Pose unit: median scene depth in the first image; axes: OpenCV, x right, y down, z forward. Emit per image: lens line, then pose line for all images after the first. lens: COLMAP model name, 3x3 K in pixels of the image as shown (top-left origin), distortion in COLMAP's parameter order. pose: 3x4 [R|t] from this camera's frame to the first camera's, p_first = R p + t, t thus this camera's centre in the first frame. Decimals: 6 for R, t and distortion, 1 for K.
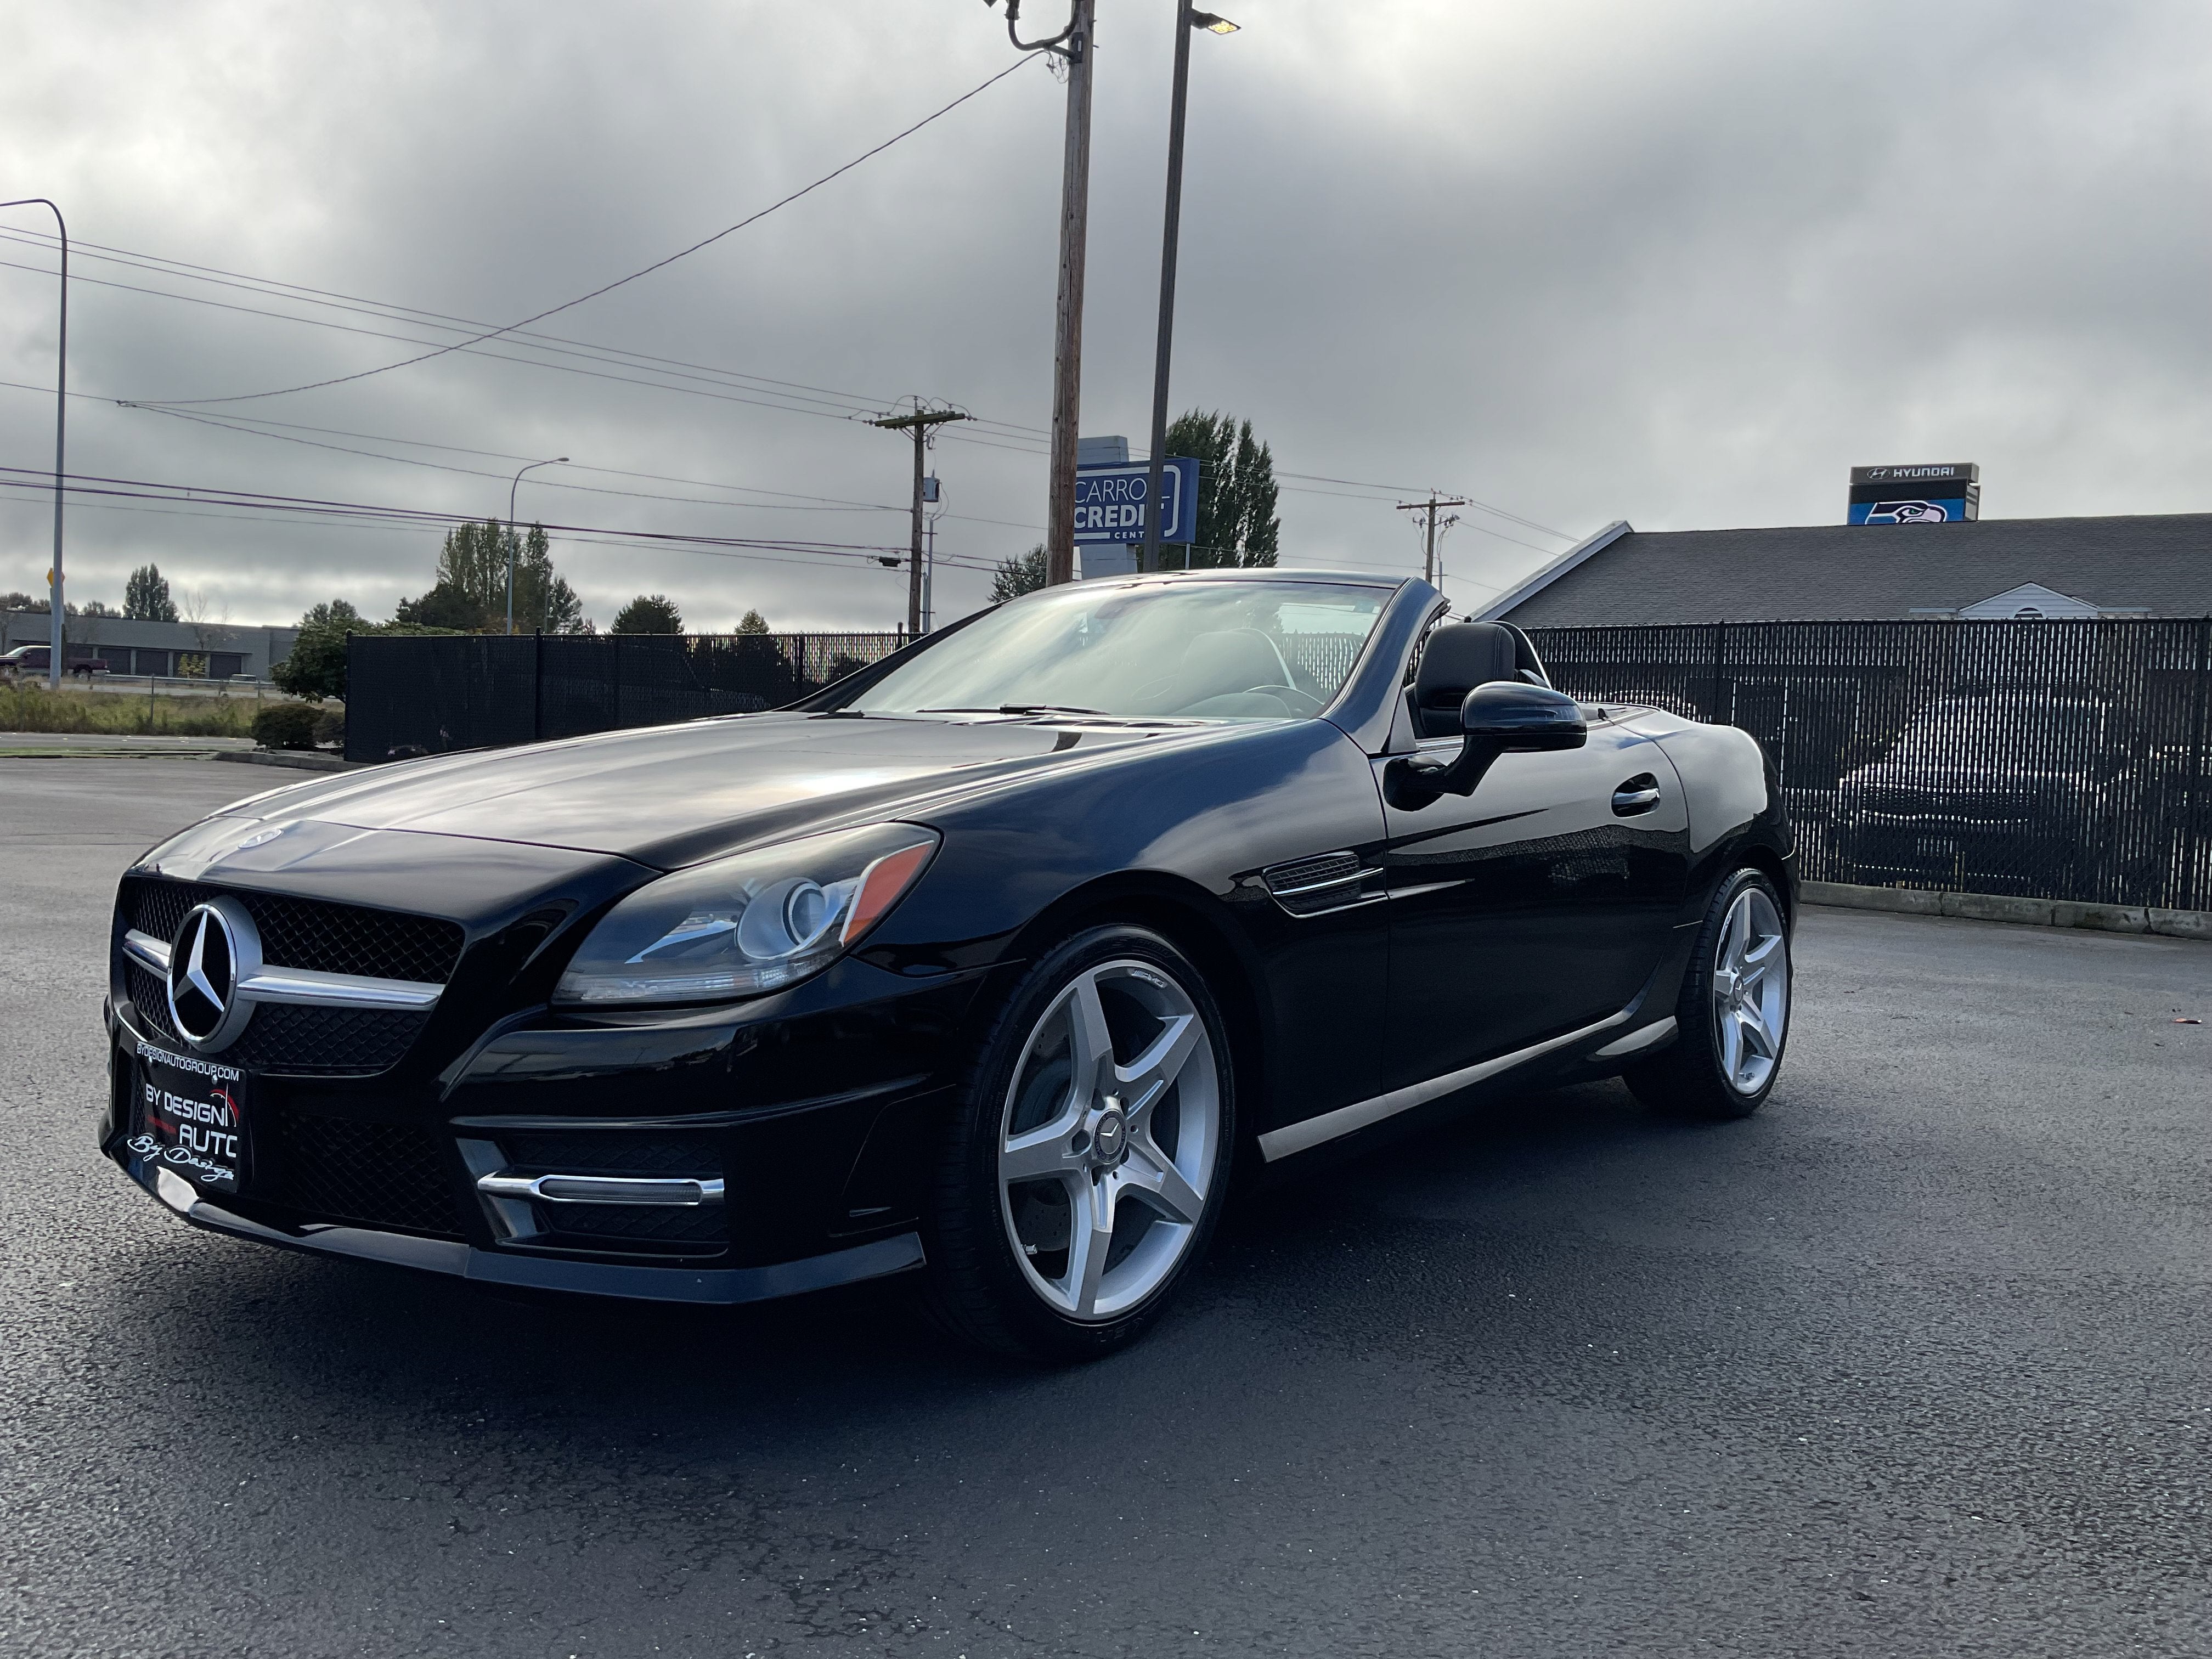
lens RADIAL K [[1927.9, 0, 1111.4], [0, 1927.9, 860.3], [0, 0, 1]] dist [0.034040, -0.072616]
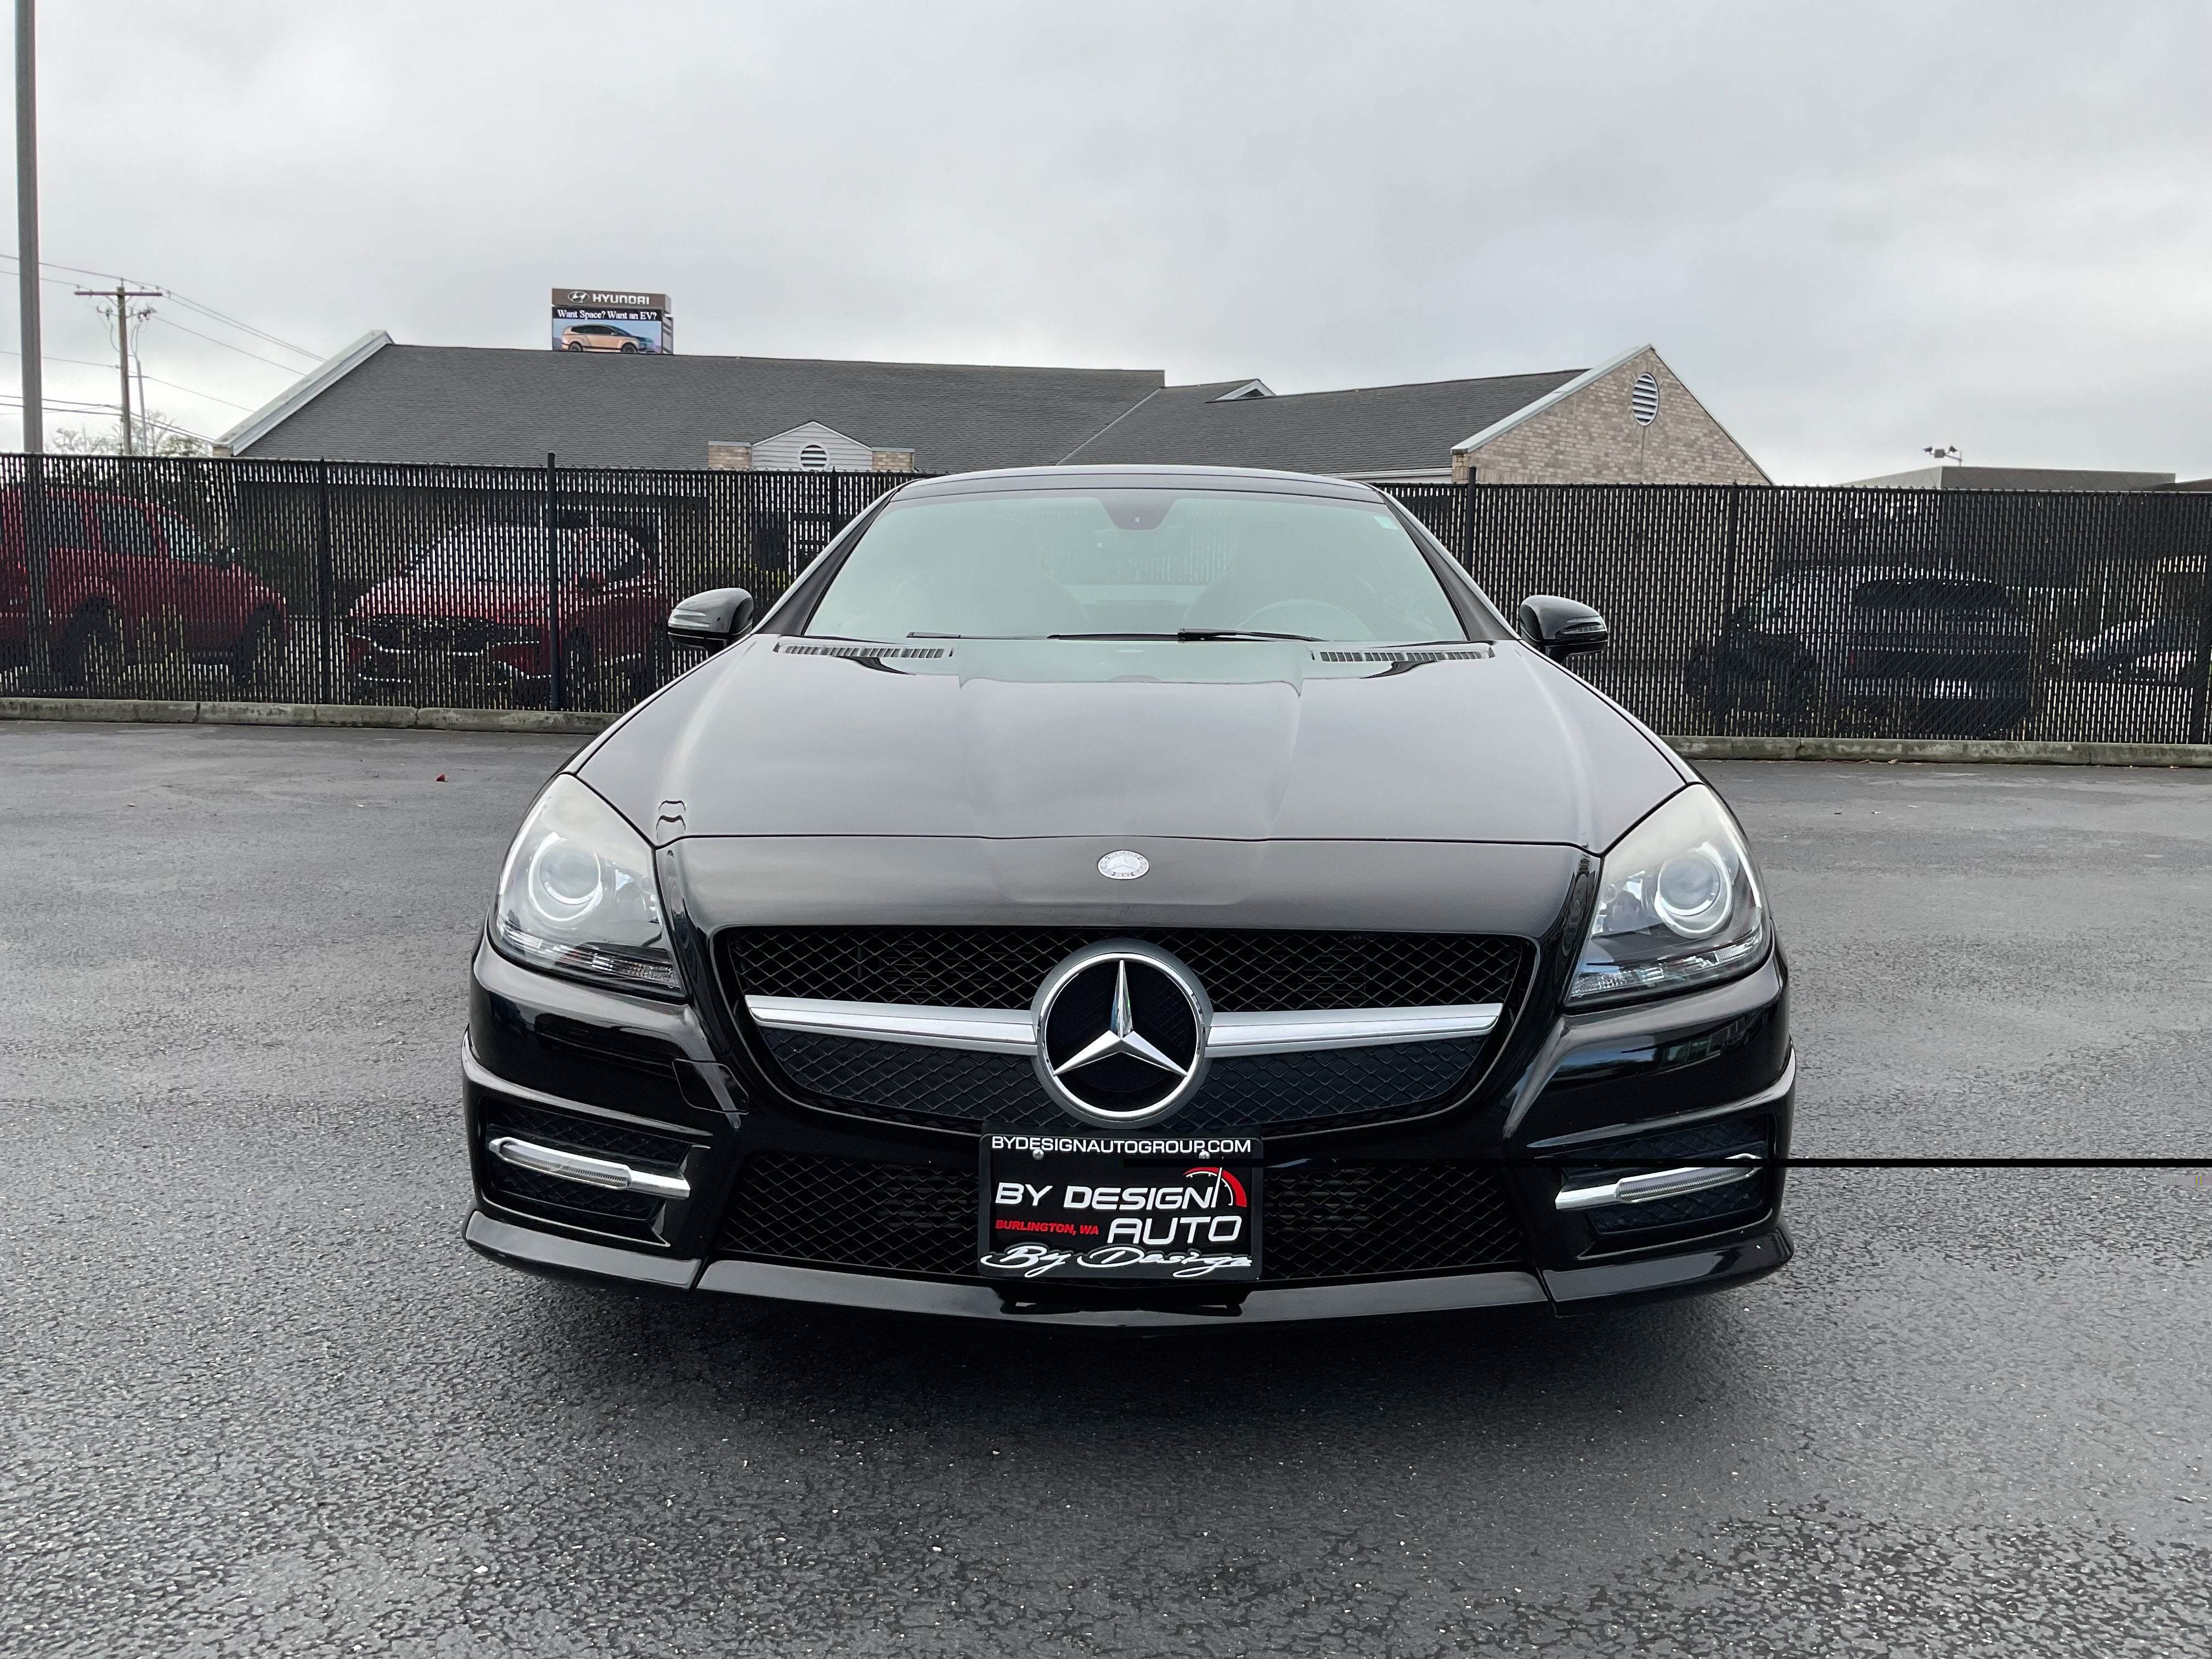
lens RADIAL K [[1927.9, 0, 1111.4], [0, 1927.9, 860.3], [0, 0, 1]] dist [0.034040, -0.072616]
pose [[0.764278, -0.104912, 0.636296, -0.979498], [0.043152, 0.992787, 0.111858, -0.105315], [-0.643441, -0.058033, 0.763292, 0.383876]]
